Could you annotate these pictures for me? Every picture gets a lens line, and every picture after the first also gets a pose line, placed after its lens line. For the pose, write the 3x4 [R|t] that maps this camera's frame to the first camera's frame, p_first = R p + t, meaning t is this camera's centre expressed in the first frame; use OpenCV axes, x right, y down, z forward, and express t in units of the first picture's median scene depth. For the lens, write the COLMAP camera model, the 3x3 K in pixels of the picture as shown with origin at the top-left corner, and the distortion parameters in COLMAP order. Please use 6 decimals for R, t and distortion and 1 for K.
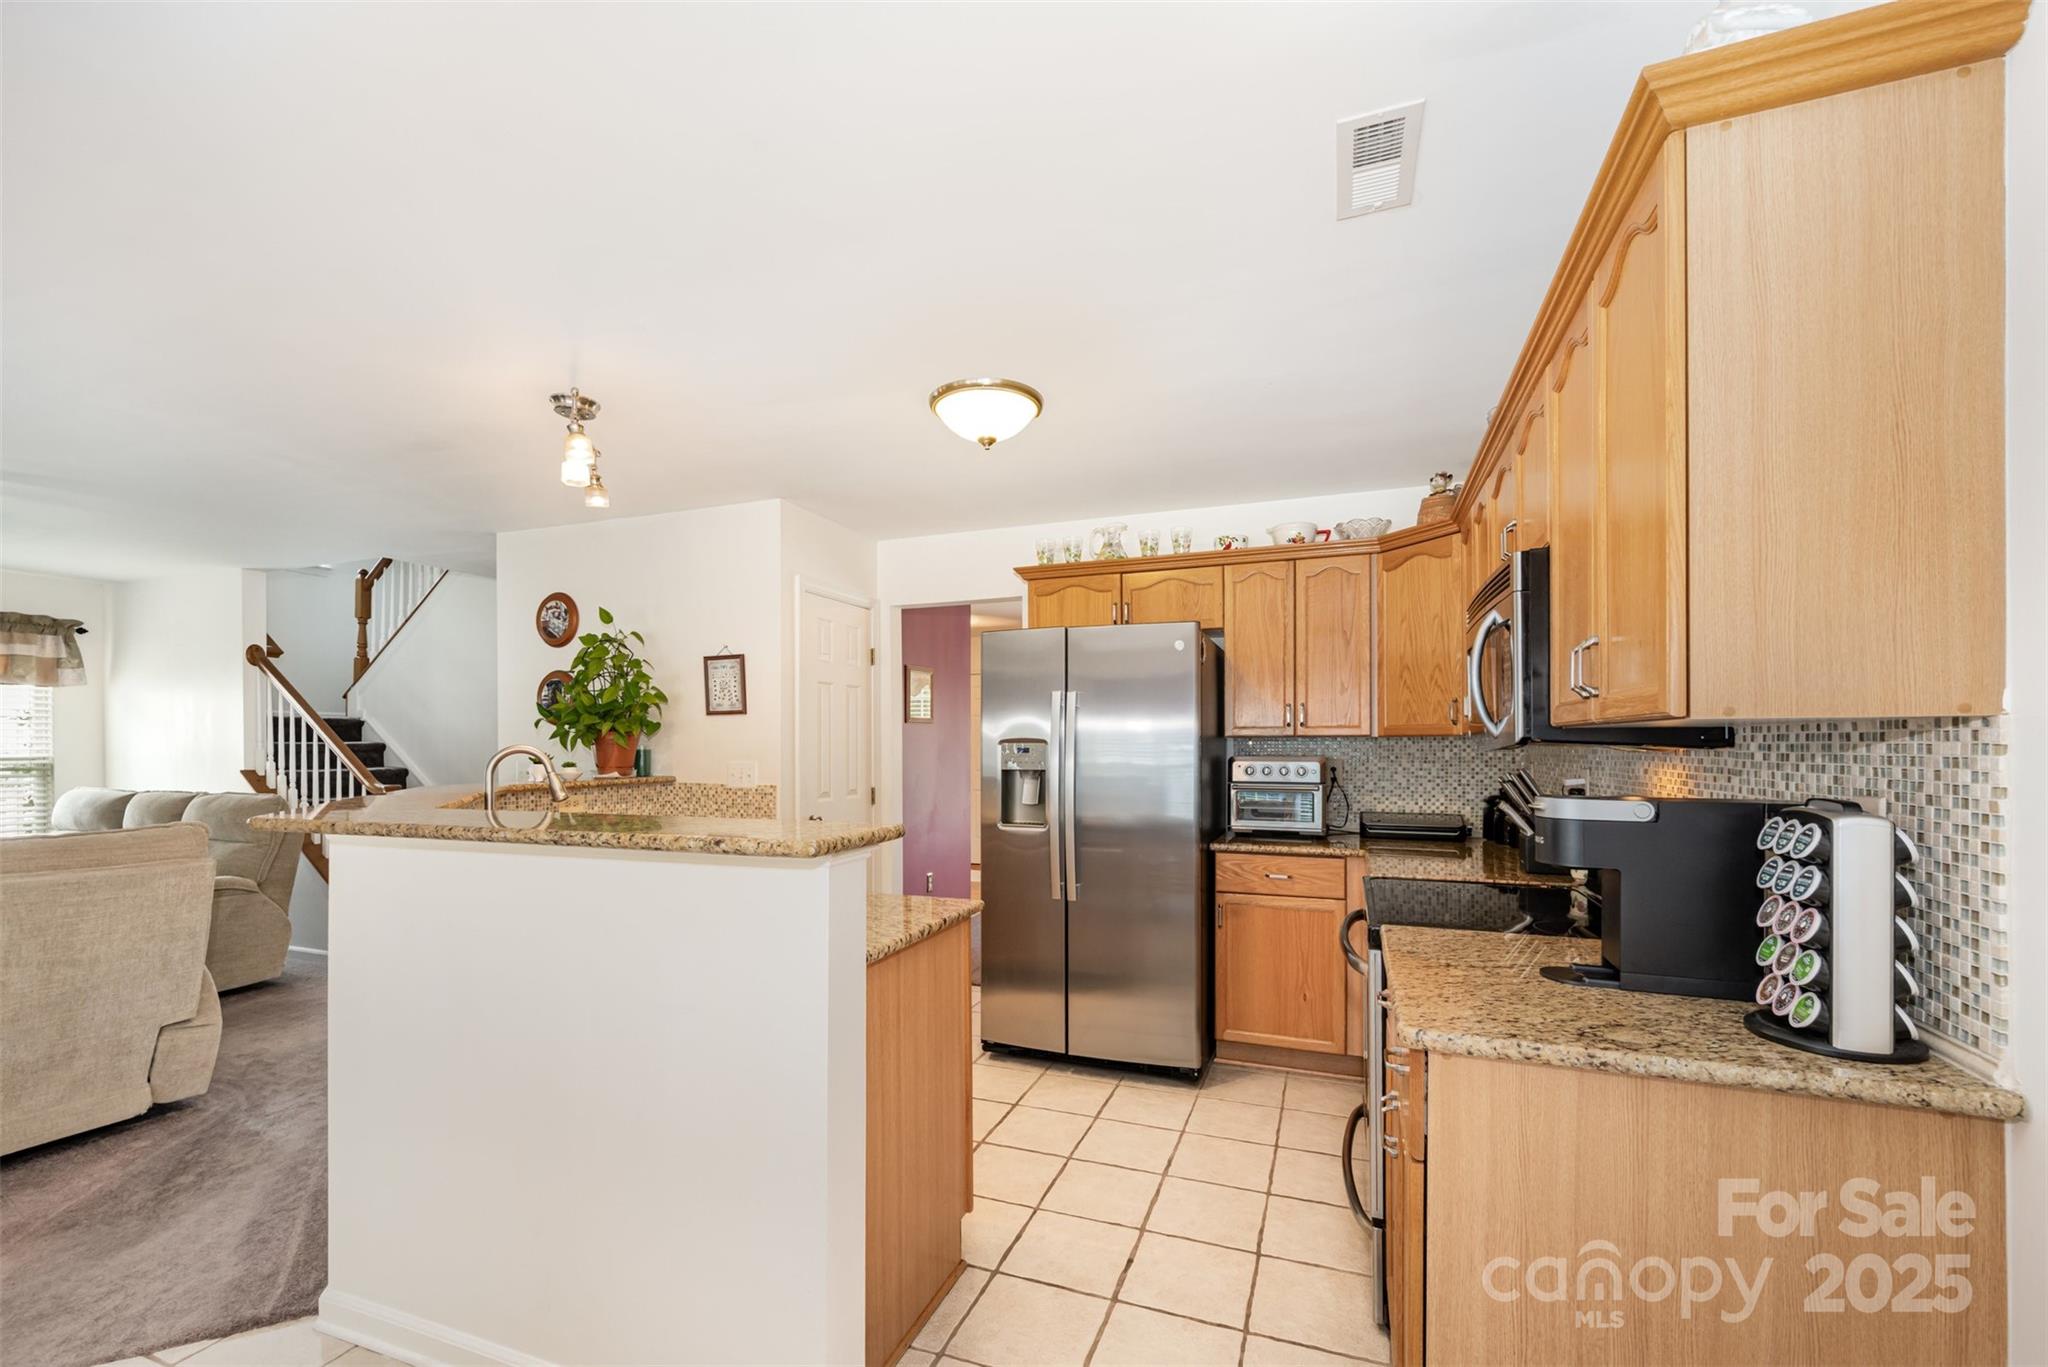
lens RADIAL K [[831.6, 0, 1025.3], [0, 831.6, 748.6], [0, 0, 1]] dist [0.000170, -0.000005]
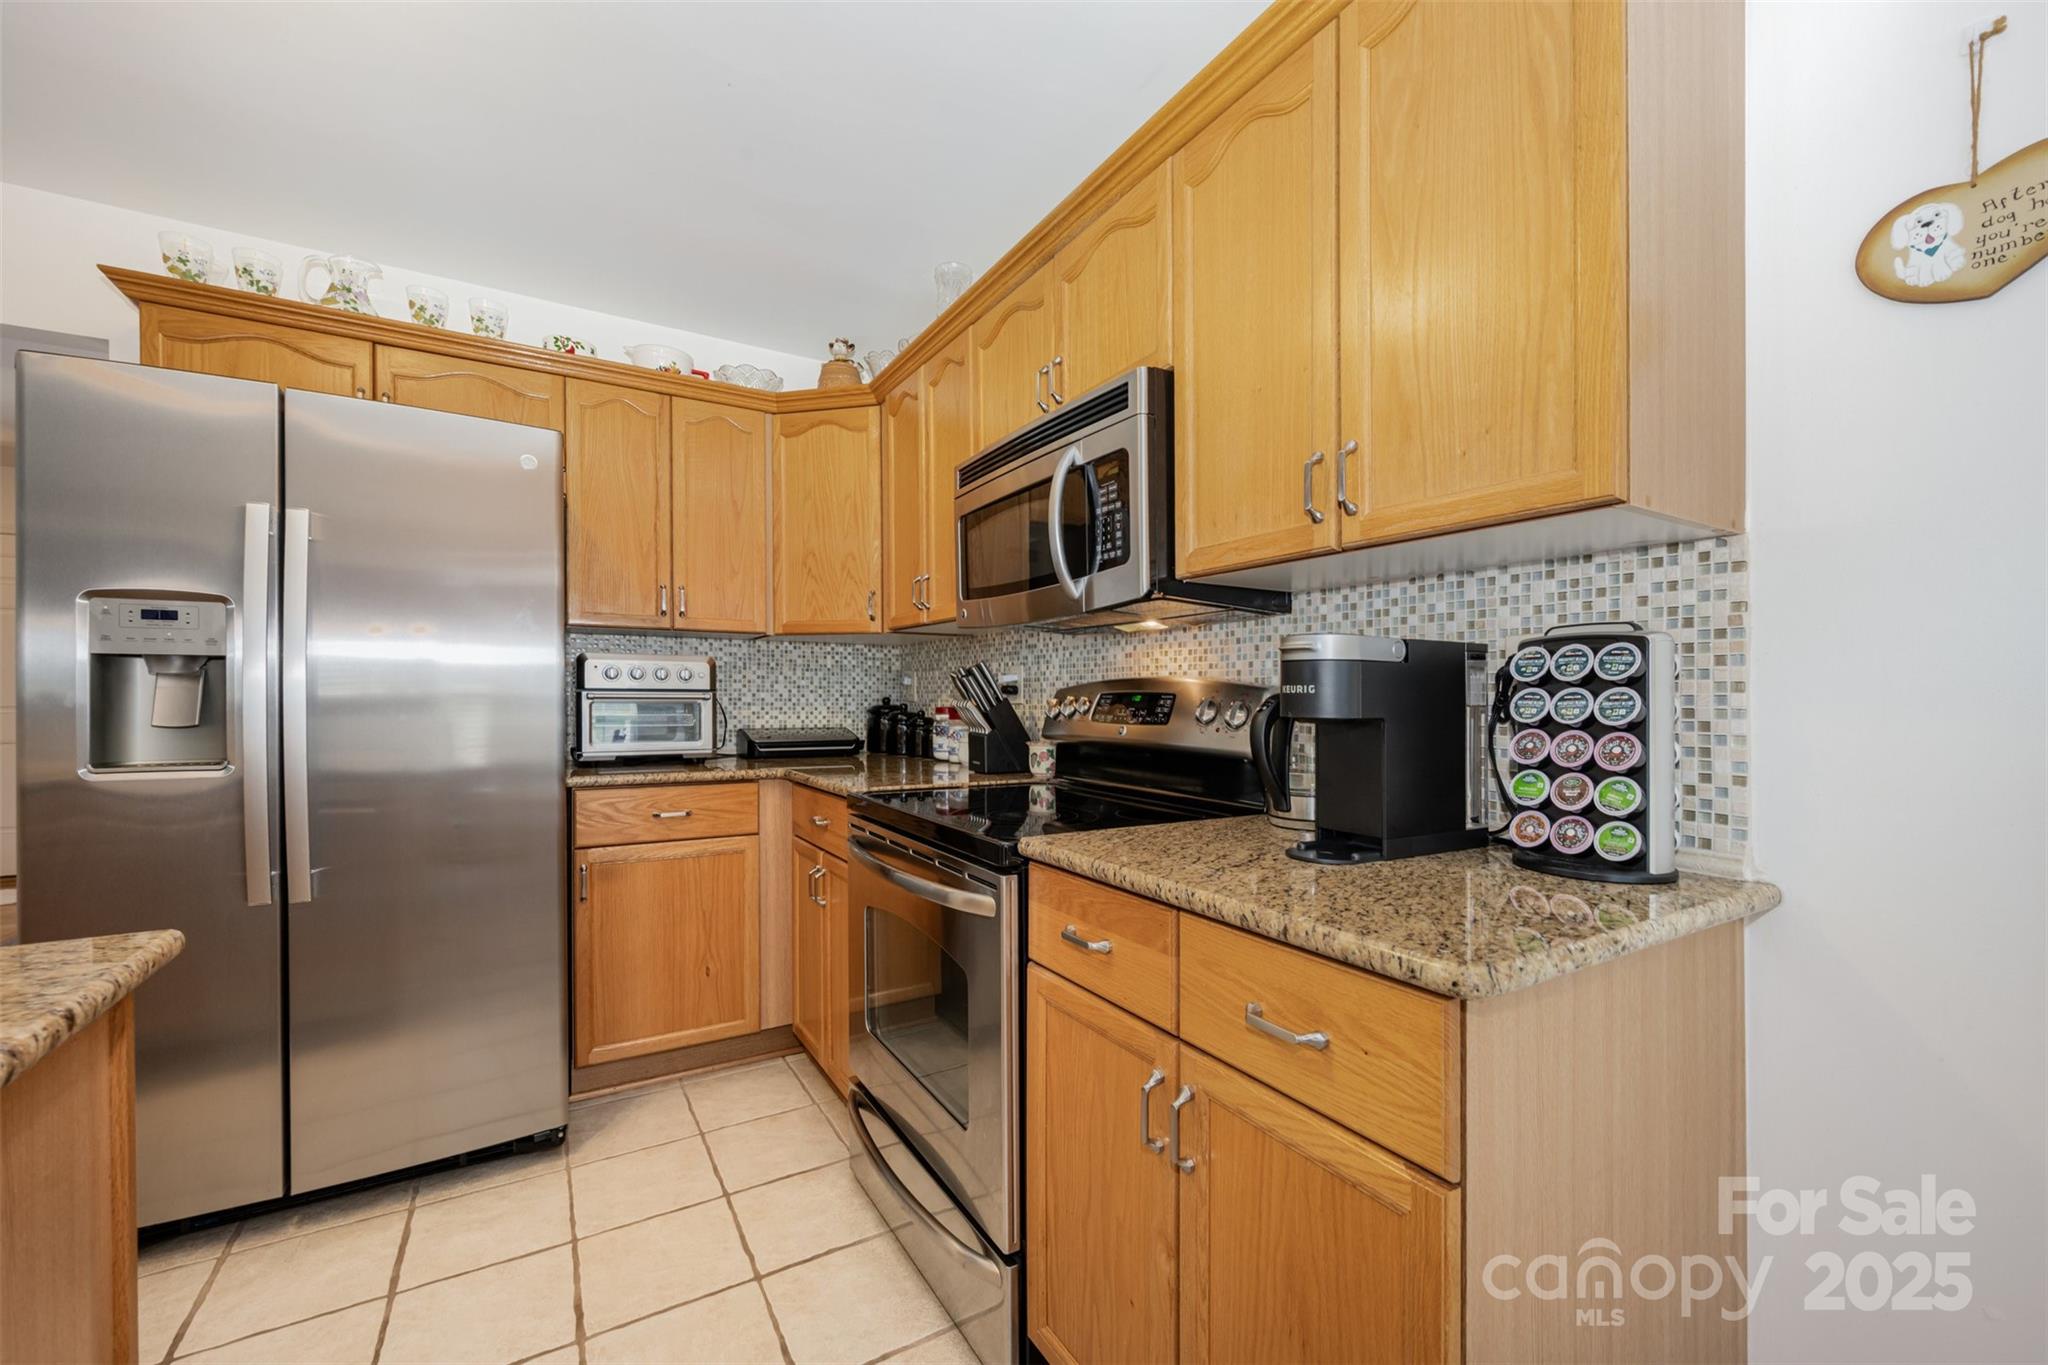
lens RADIAL K [[823.7, 0, 1029.7], [0, 823.7, 700.5], [0, 0, 1]] dist [-0.000492, -0.000246]
pose [[0.620456, -0.000635, 0.784241, -0.062836], [-0.003469, 0.999988, 0.003555, 0.047945], [-0.784234, -0.004926, 0.620446, 0.293620]]
